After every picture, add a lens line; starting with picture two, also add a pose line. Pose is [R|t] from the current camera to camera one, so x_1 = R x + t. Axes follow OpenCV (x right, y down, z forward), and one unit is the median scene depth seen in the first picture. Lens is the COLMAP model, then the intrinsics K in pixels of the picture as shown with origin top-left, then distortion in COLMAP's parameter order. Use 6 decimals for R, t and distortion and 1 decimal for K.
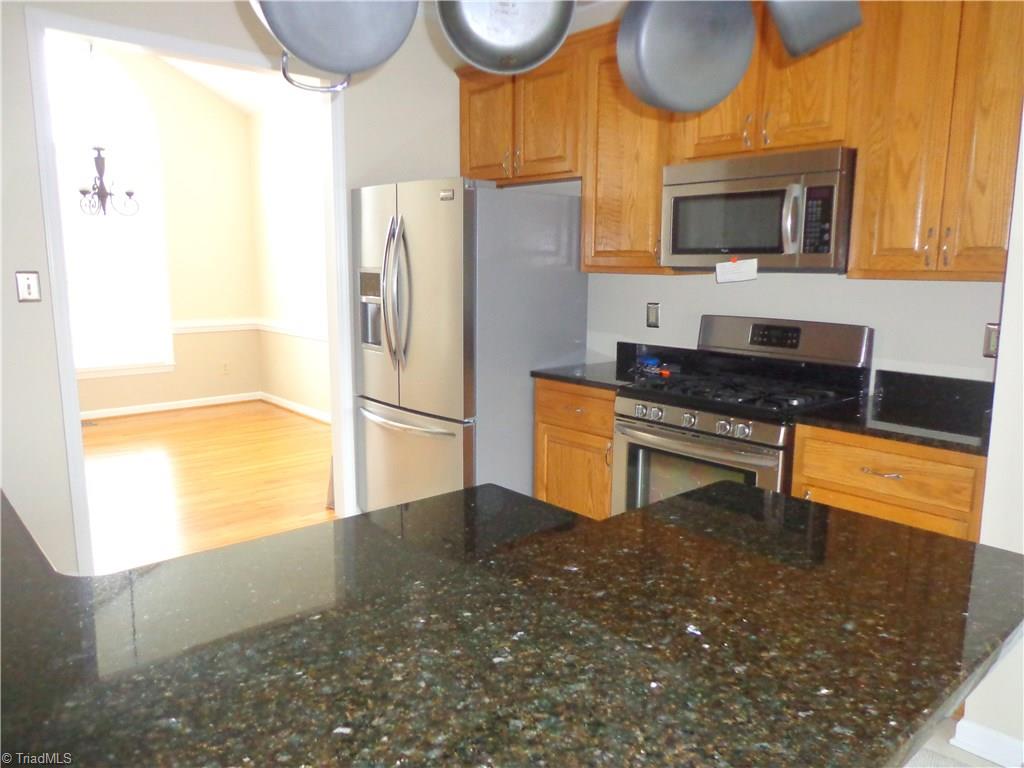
lens RADIAL K [[763.1, 0, 512.0], [0, 763.1, 384.0], [0, 0, 1]] dist [-0.003418, 0.003944]
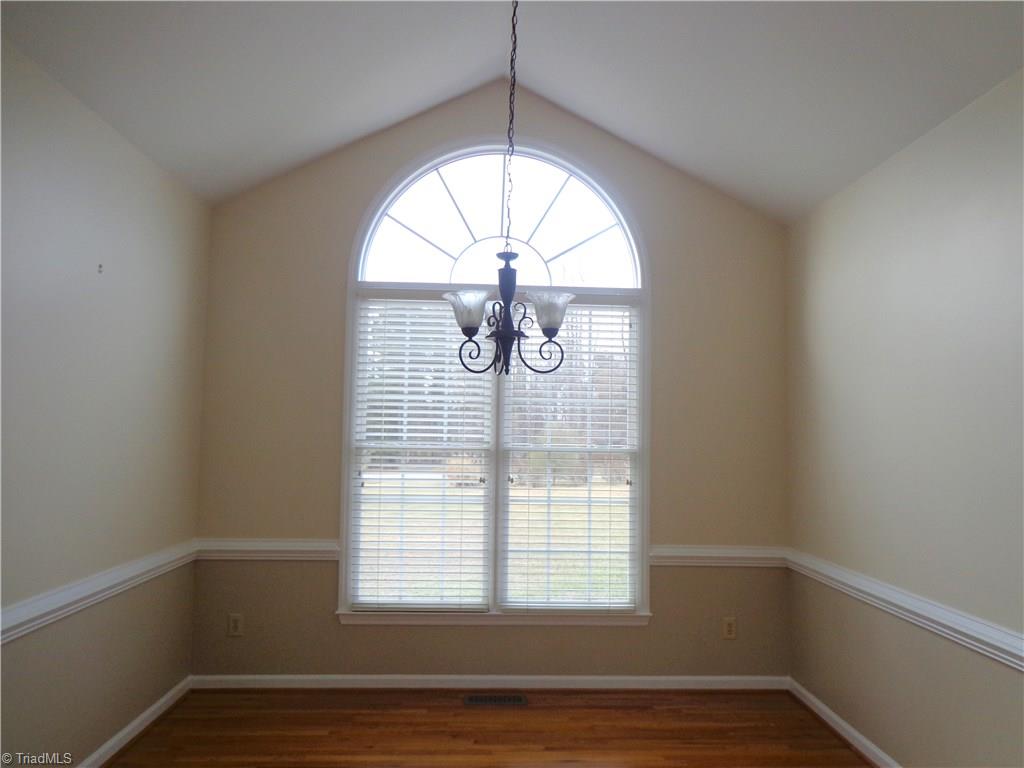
lens RADIAL K [[763.1, 0, 512.0], [0, 763.1, 384.0], [0, 0, 1]] dist [-0.003418, 0.003944]
pose [[0.783426, -0.031462, -0.620688, -0.164822], [-0.110292, 0.975827, -0.188674, -0.093996], [0.611620, 0.216269, 0.761018, 0.494505]]
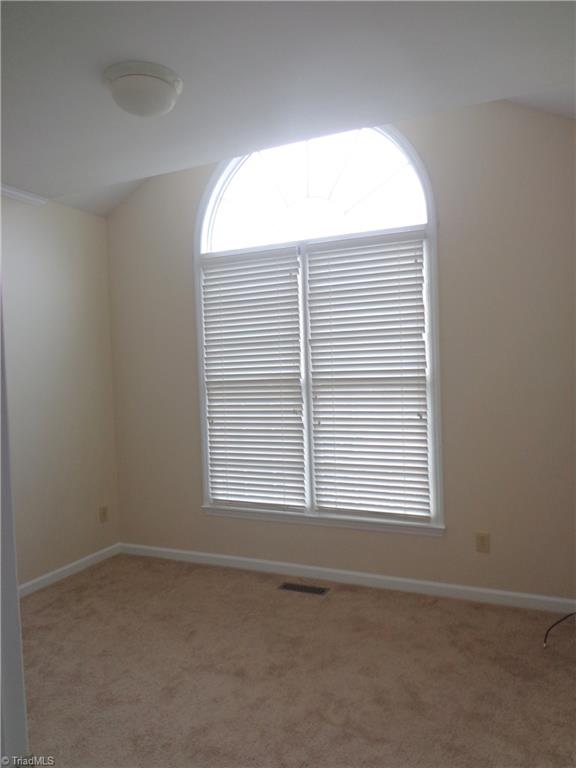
lens RADIAL K [[572.3, 0, 288.0], [0, 572.3, 384.0], [0, 0, 1]] dist [-0.003418, 0.003944]
pose [[0.399262, -0.005474, -0.916821, -0.043241], [-0.113845, 0.991947, -0.055500, -0.126729], [0.909741, 0.126534, 0.395423, 0.778923]]
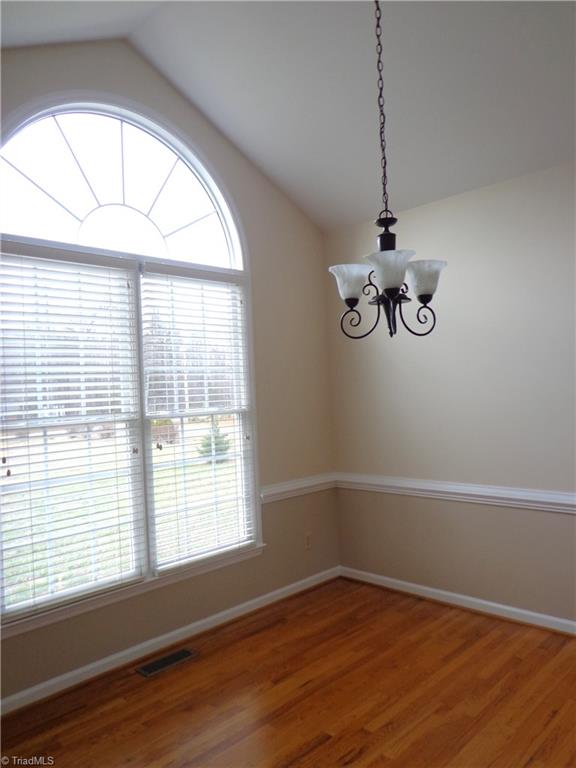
lens RADIAL K [[572.3, 0, 288.0], [0, 572.3, 384.0], [0, 0, 1]] dist [-0.003418, 0.003944]
pose [[0.994952, -0.051346, 0.086221, -0.537816], [0.065256, 0.983765, -0.167176, -0.101011], [-0.076237, 0.171958, 0.982150, 0.498684]]
